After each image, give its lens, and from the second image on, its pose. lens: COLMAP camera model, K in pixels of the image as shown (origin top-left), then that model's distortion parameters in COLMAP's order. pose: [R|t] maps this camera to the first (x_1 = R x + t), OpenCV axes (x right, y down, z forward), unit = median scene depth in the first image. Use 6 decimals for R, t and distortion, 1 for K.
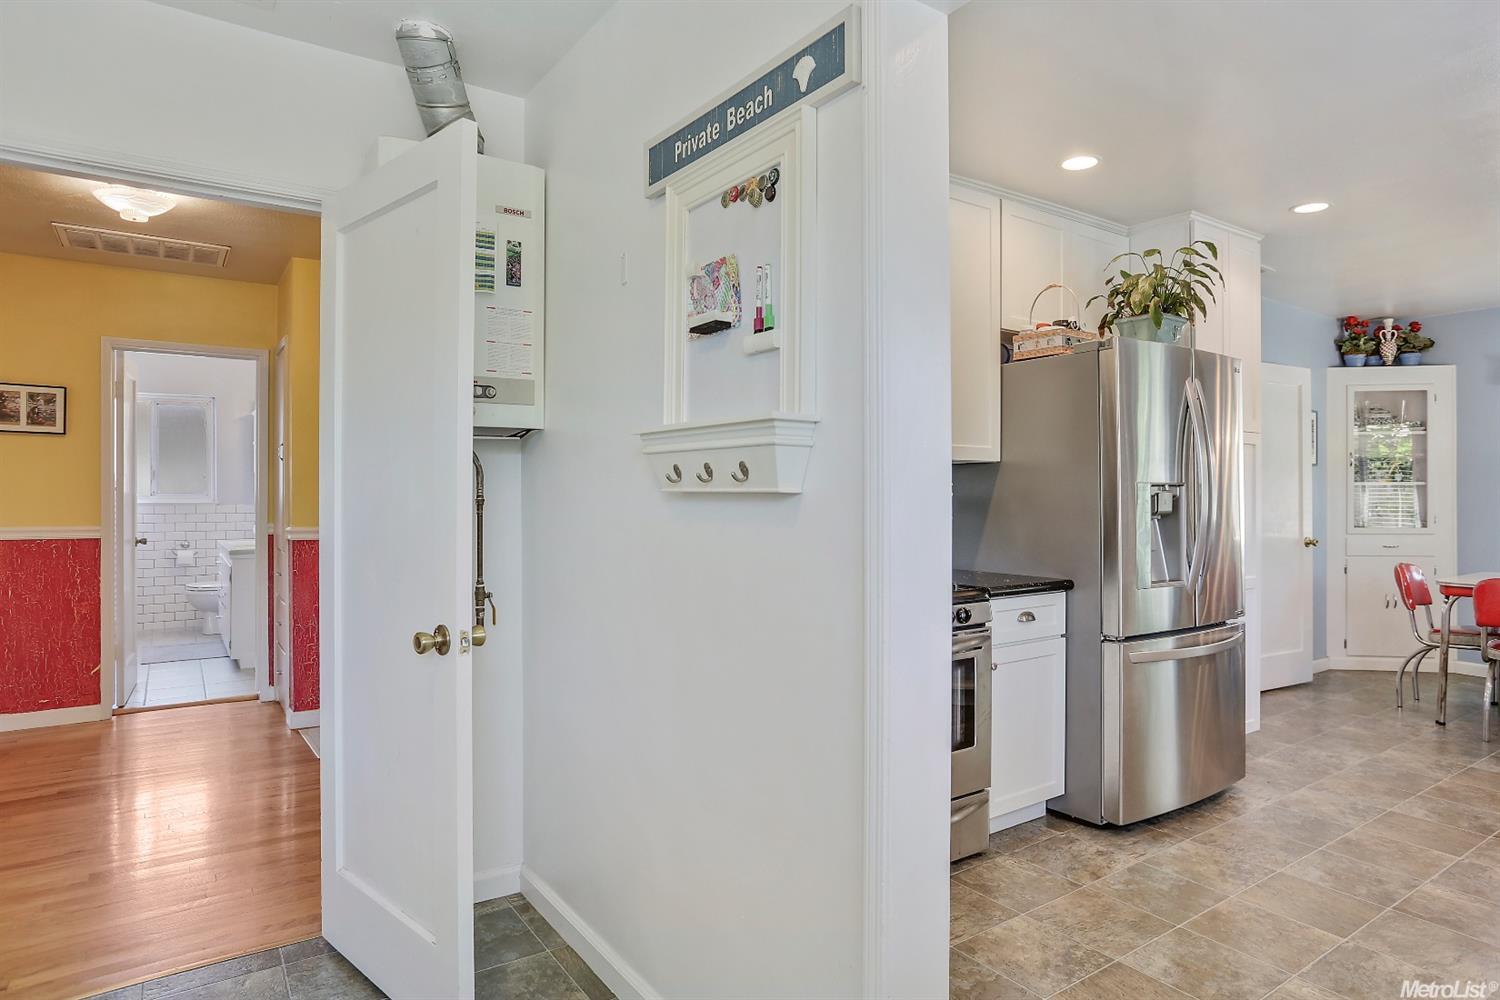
lens RADIAL K [[871.9, 0, 753.8], [0, 871.9, 492.5], [0, 0, 1]] dist [-0.051621, 0.033546]
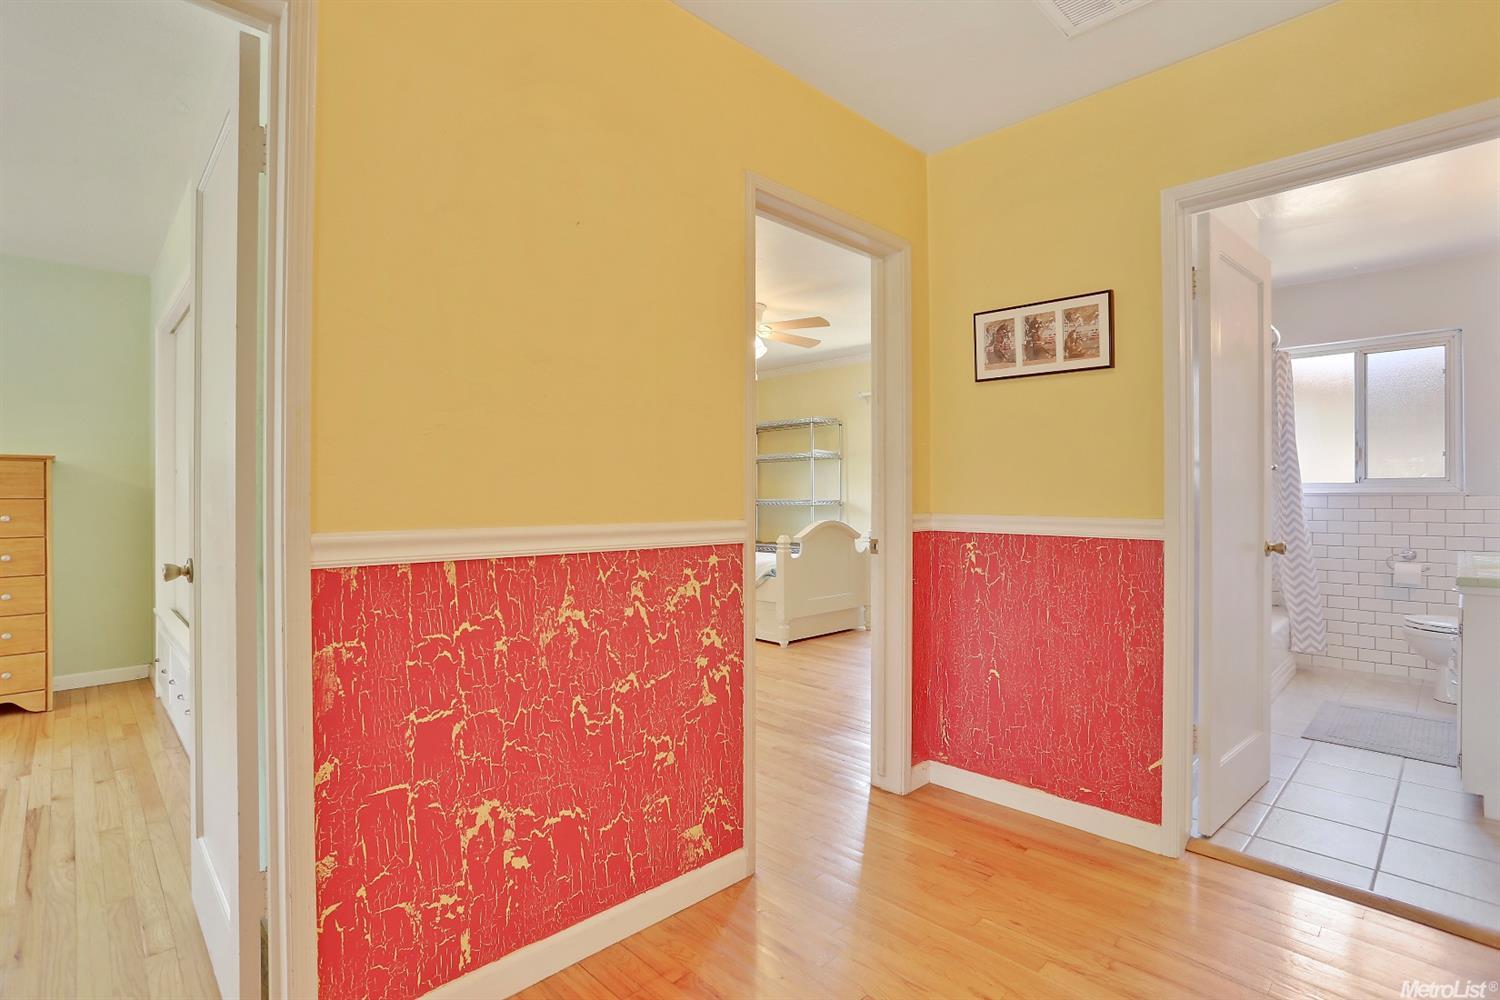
lens RADIAL K [[727.0, 0, 750.8], [0, 727.0, 498.9], [0, 0, 1]] dist [-0.034368, 0.013300]
pose [[0.178833, 0.001604, -0.983878, -0.339293], [0.002846, 0.999994, 0.002148, 0.023883], [0.983875, -0.003184, 0.178827, 0.644049]]
